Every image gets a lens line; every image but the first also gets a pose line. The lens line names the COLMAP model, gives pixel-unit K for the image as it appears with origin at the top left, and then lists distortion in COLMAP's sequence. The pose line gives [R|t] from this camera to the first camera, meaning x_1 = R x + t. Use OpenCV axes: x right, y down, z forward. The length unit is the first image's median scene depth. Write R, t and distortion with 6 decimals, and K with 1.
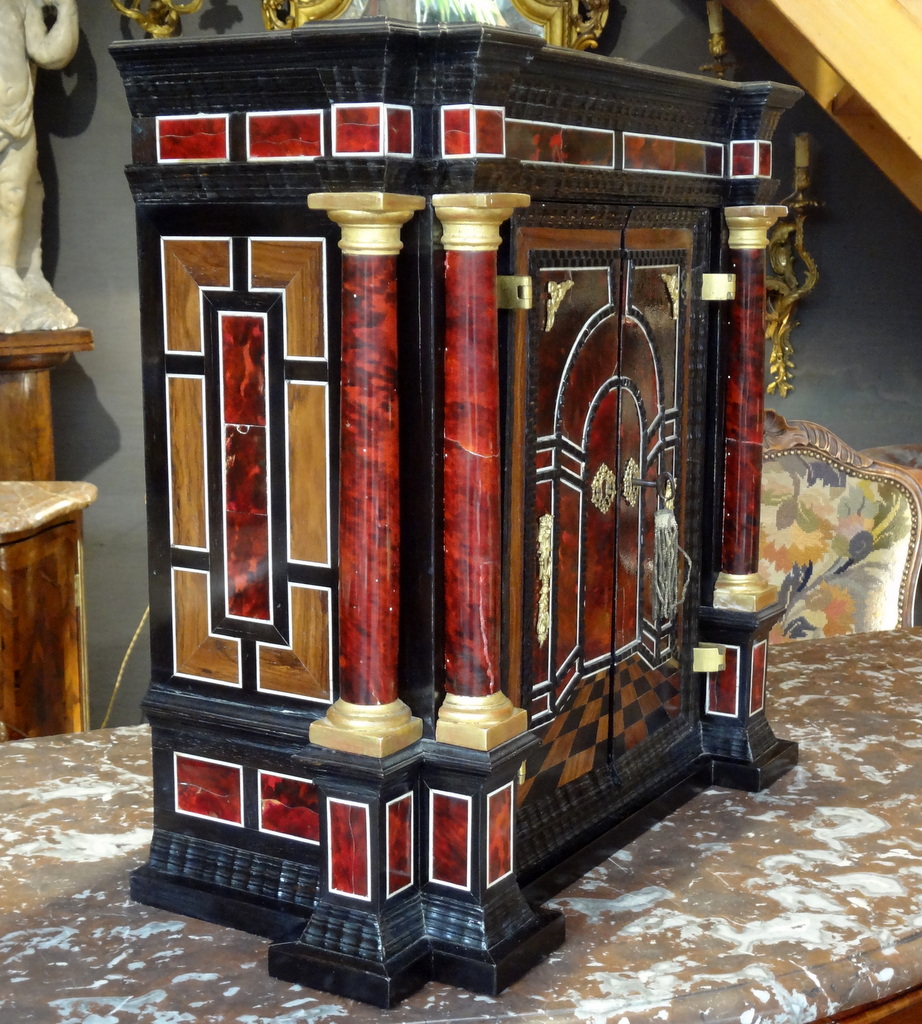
lens RADIAL K [[1678.2, 0, 461.0], [0, 1678.2, 512.0], [0, 0, 1]] dist [0.020095, -0.068291]
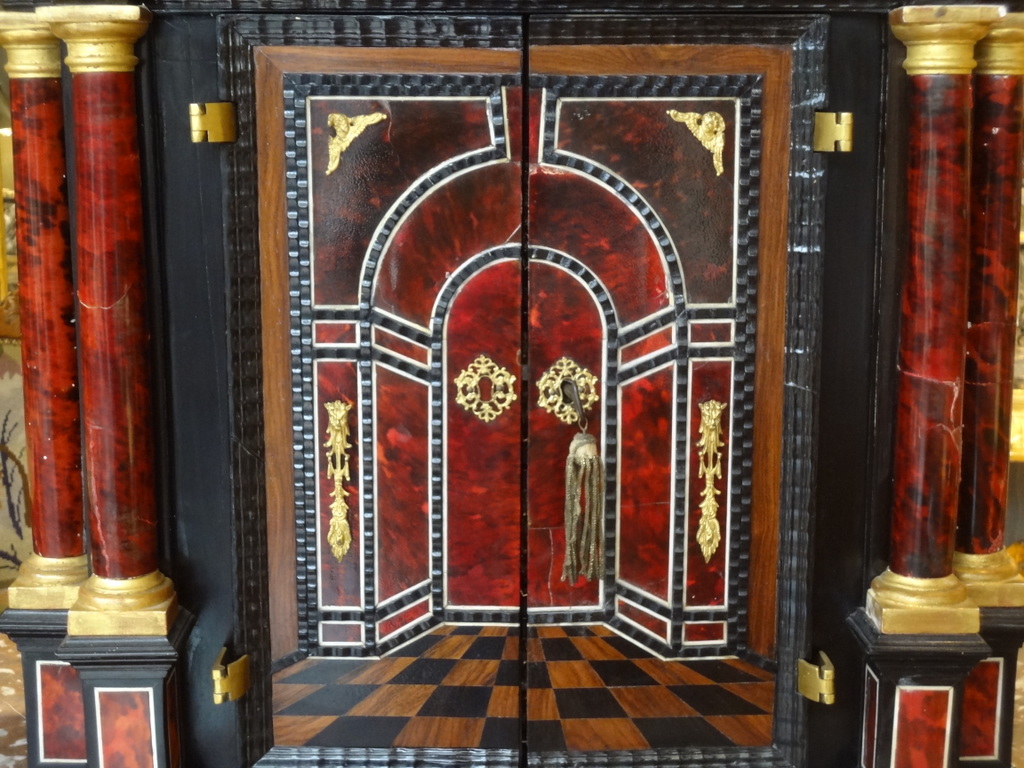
lens RADIAL K [[1714.2, 0, 512.0], [0, 1714.2, 384.0], [0, 0, 1]] dist [0.029680, 0.096472]
pose [[0.511998, 0.152108, -0.845412, 0.816421], [-0.137394, 0.986027, 0.094199, -0.099016], [0.847927, 0.067924, 0.525743, 0.653270]]
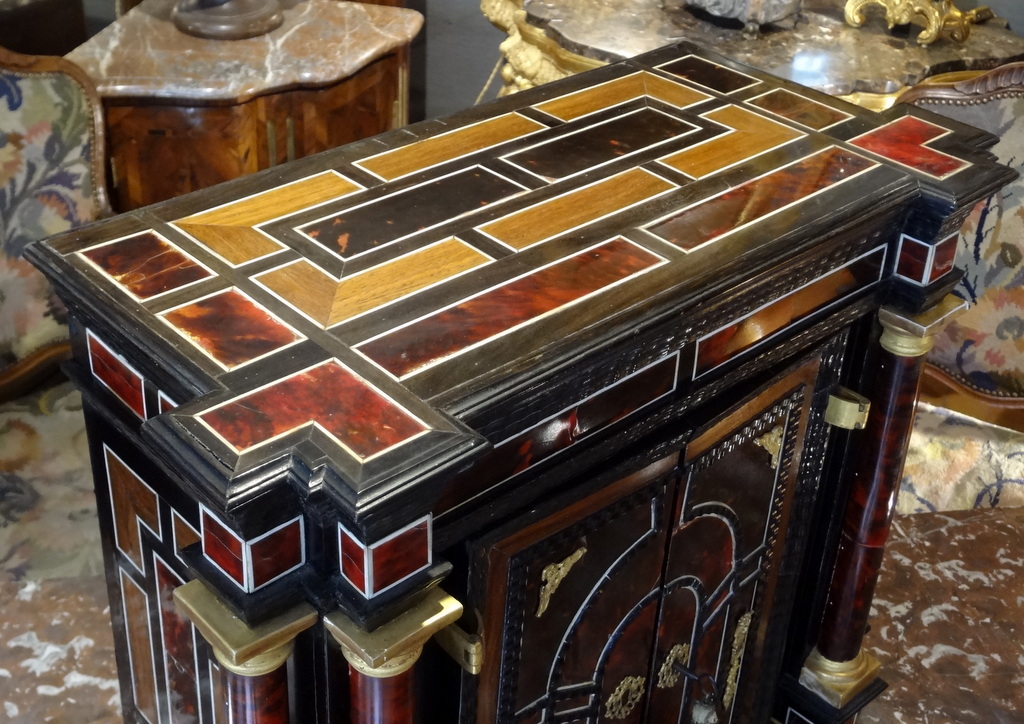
lens RADIAL K [[1397.3, 0, 445.5], [0, 1397.3, 360.2], [0, 0, 1]] dist [0.007842, -0.001577]
pose [[0.955800, 0.173629, -0.237275, 0.148333], [-0.073577, 0.922580, 0.378725, -0.477907], [0.284663, -0.344527, 0.894577, 0.416076]]
